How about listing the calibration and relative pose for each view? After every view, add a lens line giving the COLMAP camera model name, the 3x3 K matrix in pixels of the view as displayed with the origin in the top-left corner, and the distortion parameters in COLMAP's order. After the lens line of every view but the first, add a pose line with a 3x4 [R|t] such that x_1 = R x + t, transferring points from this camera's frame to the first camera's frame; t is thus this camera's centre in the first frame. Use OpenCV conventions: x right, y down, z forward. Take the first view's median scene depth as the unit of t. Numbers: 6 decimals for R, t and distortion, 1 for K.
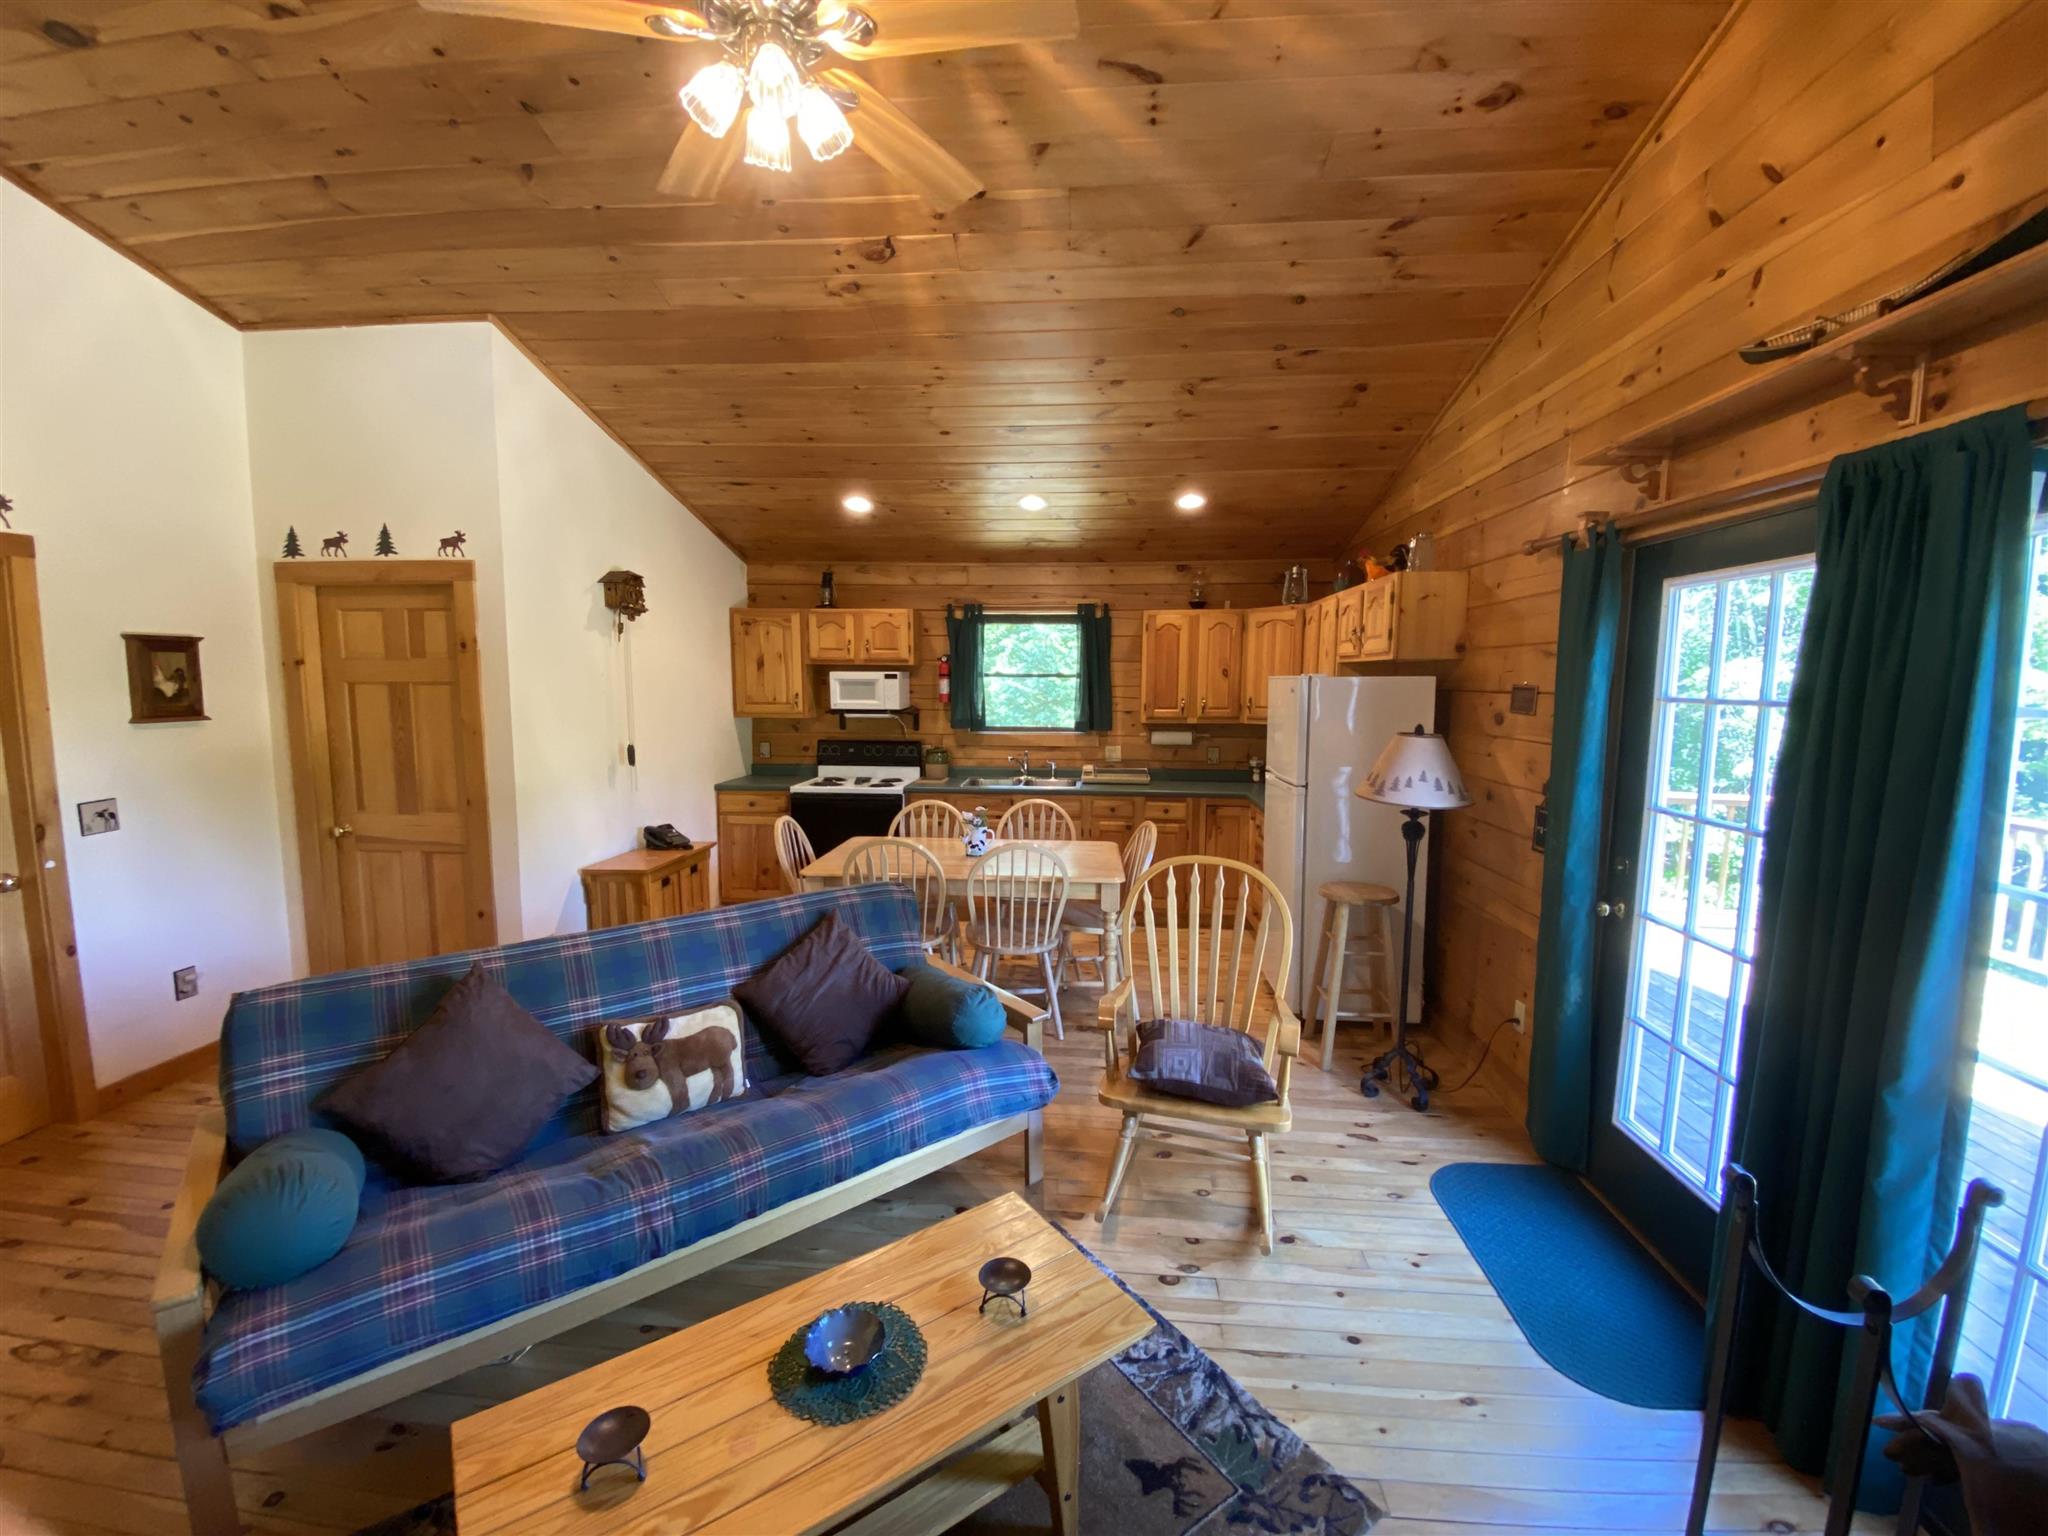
lens RADIAL K [[832.2, 0, 1037.8], [0, 832.2, 775.9], [0, 0, 1]] dist [0.000291, -0.009912]
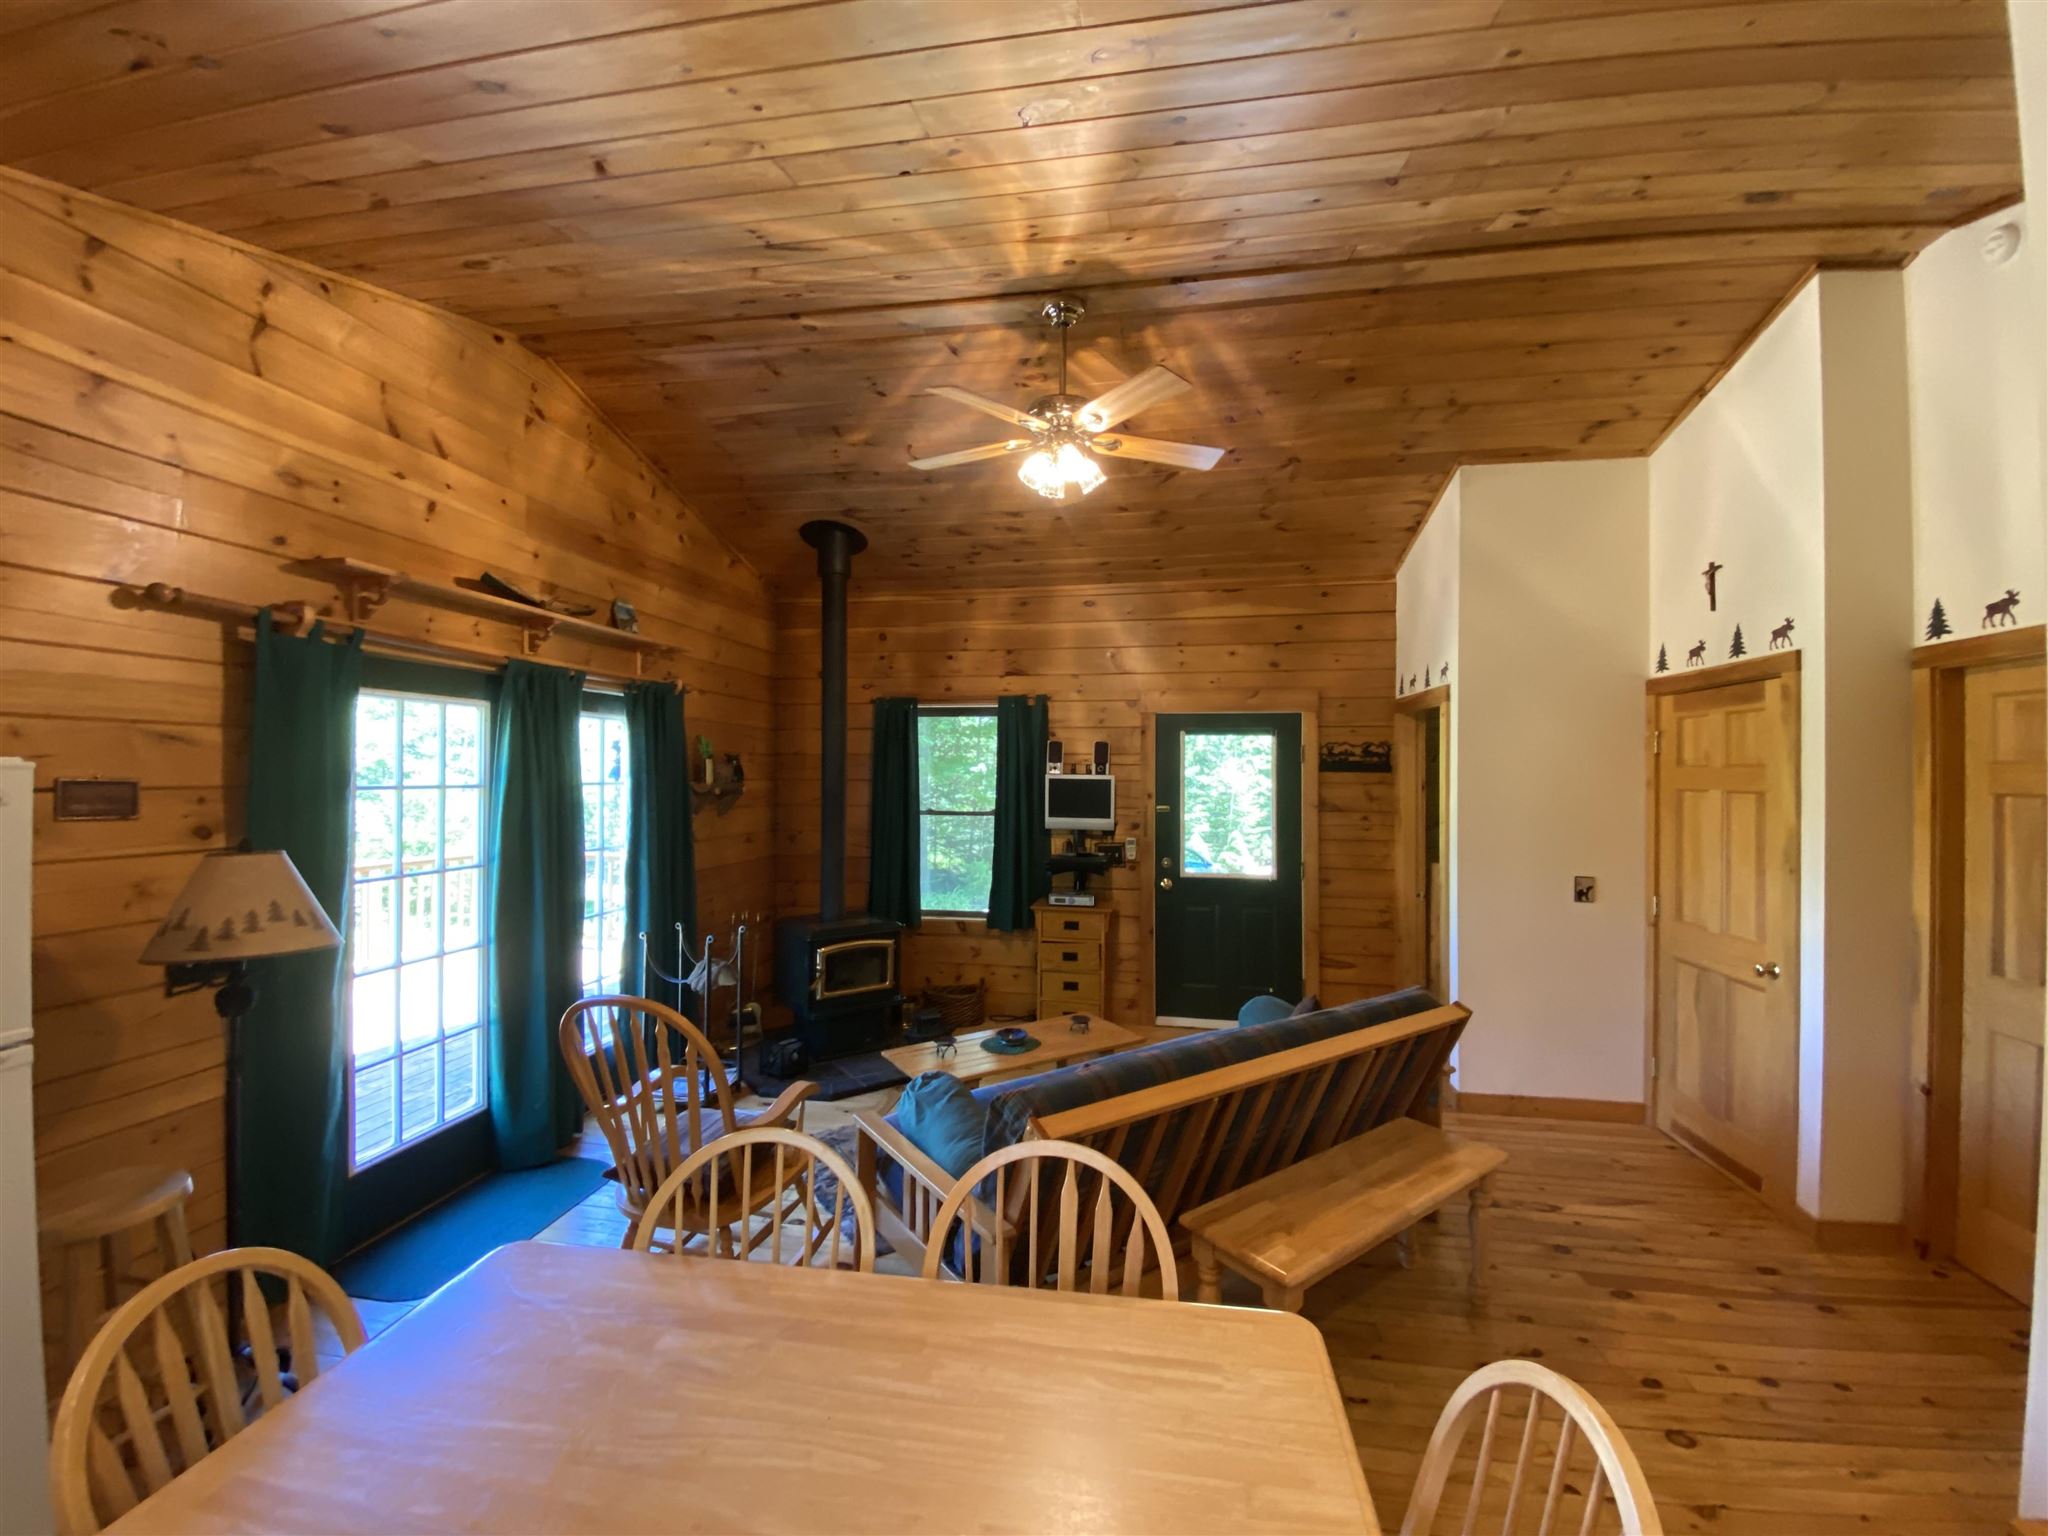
lens RADIAL K [[832.2, 0, 1022.8], [0, 832.2, 776.4], [0, 0, 1]] dist [0.000291, -0.009912]
pose [[-0.995360, -0.016175, 0.094852, -0.192144], [-0.005253, 0.993434, 0.114289, -0.158337], [-0.096078, 0.113260, -0.988909, 1.323956]]
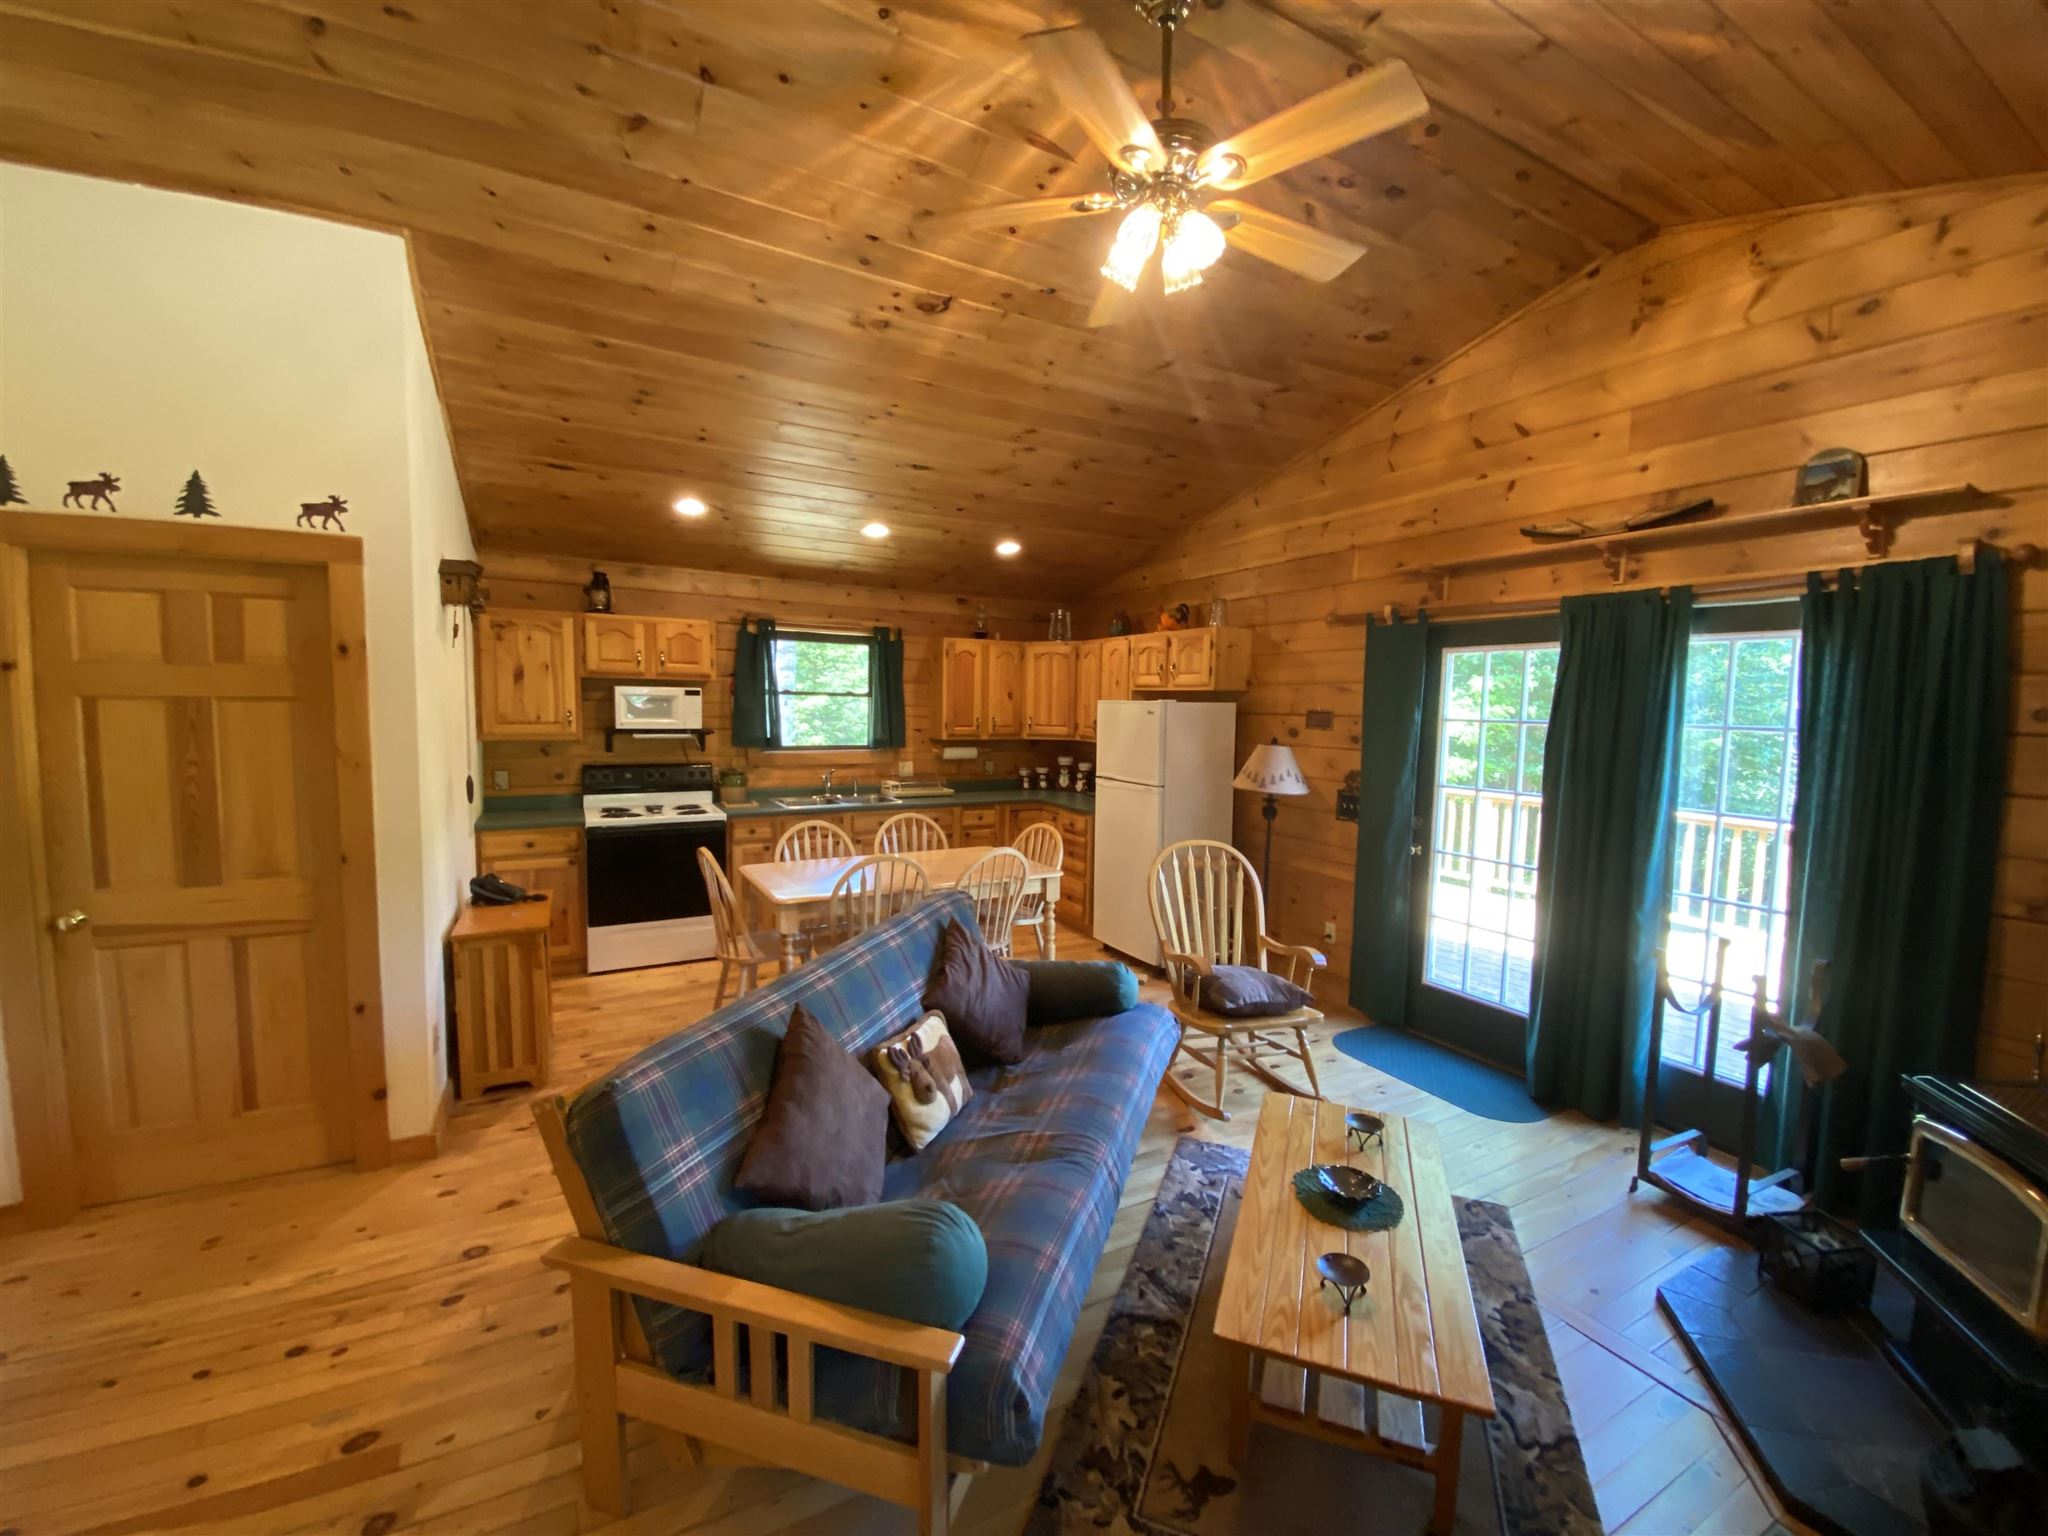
lens RADIAL K [[832.2, 0, 1034.3], [0, 832.2, 775.5], [0, 0, 1]] dist [0.000291, -0.009912]
pose [[0.834982, -0.038880, 0.548902, -0.551790], [0.049728, 0.998751, -0.004902, -0.008101], [-0.548025, 0.031389, 0.835873, 0.037294]]
